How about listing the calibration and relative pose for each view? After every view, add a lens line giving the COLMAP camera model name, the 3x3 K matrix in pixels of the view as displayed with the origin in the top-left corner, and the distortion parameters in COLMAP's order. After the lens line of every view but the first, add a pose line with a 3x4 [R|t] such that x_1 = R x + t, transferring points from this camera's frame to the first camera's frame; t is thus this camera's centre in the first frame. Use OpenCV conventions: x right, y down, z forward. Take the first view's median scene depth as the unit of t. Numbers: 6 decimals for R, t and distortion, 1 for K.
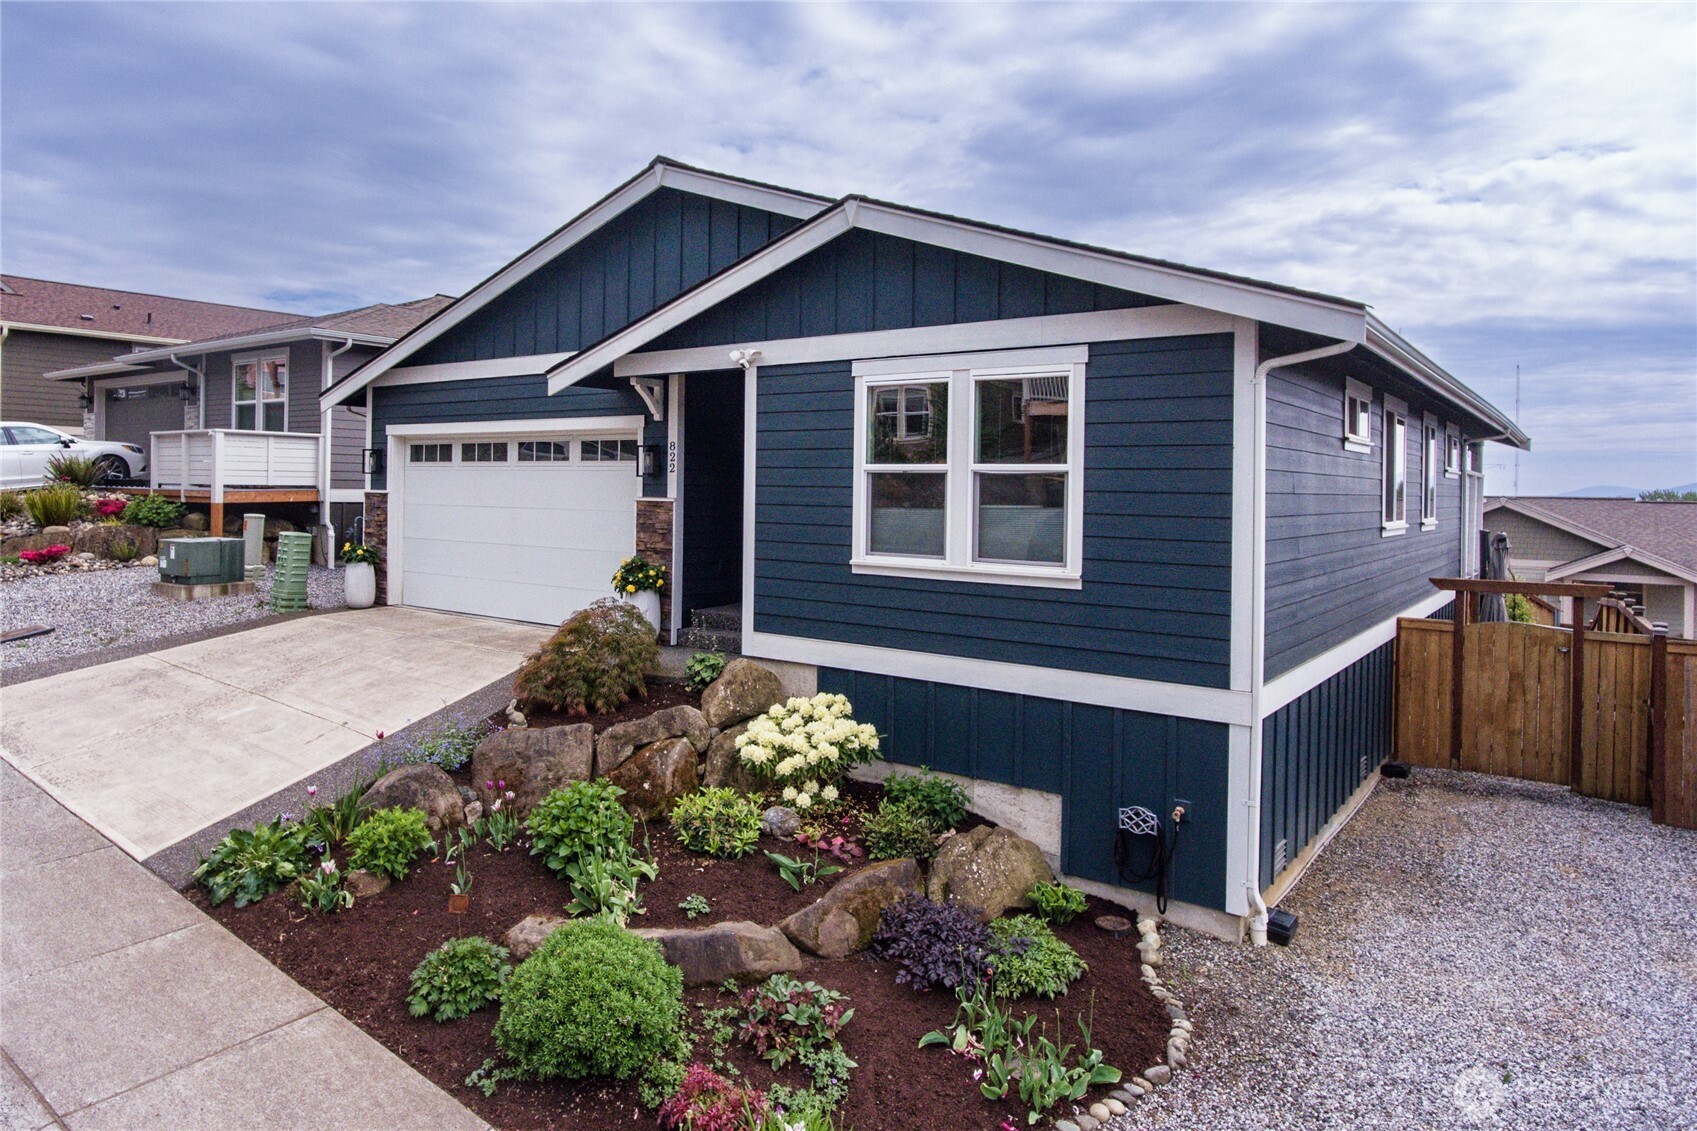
lens RADIAL K [[1077.0, 0, 727.9], [0, 1077.0, 490.7], [0, 0, 1]] dist [-0.003623, -0.000603]
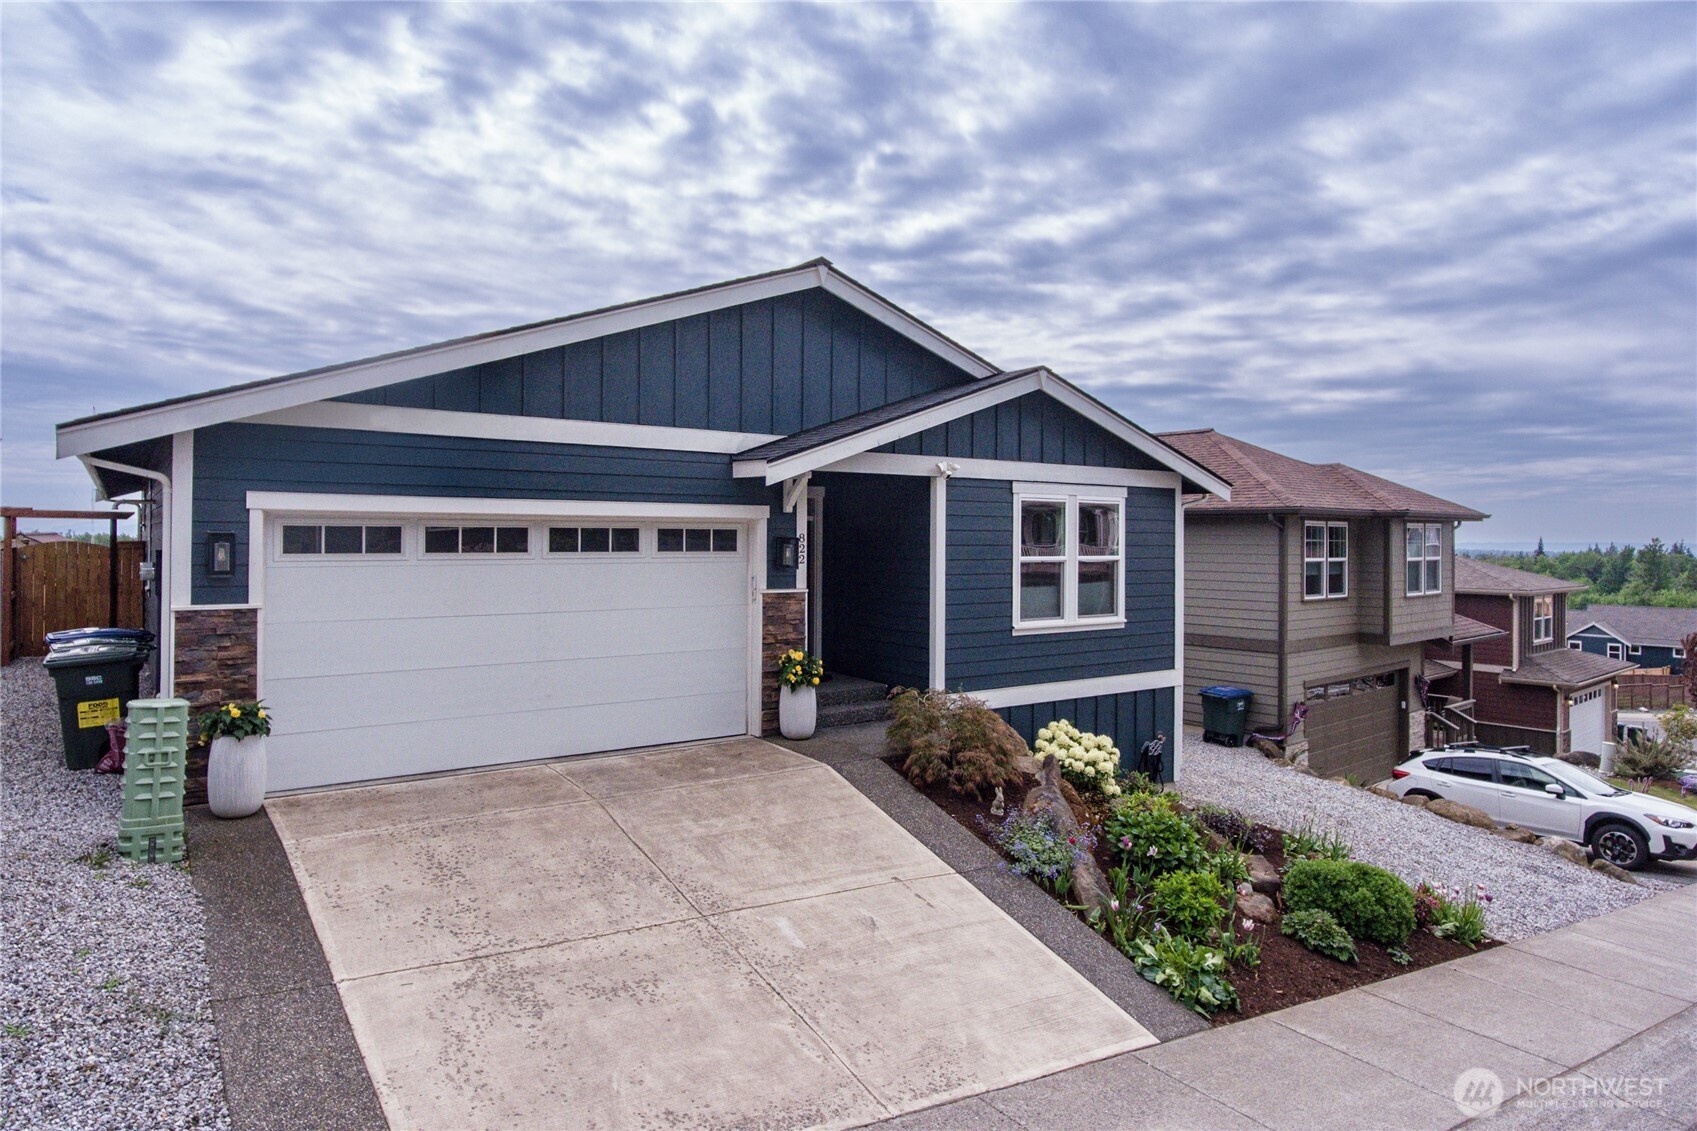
lens RADIAL K [[973.0, 0, 808.9], [0, 973.0, 544.8], [0, 0, 1]] dist [-0.000351, 0.000162]
pose [[0.308800, -0.011376, 0.951059, -1.149756], [0.010397, 0.999909, 0.008584, -0.053223], [-0.951070, 0.007237, 0.308890, 0.868650]]
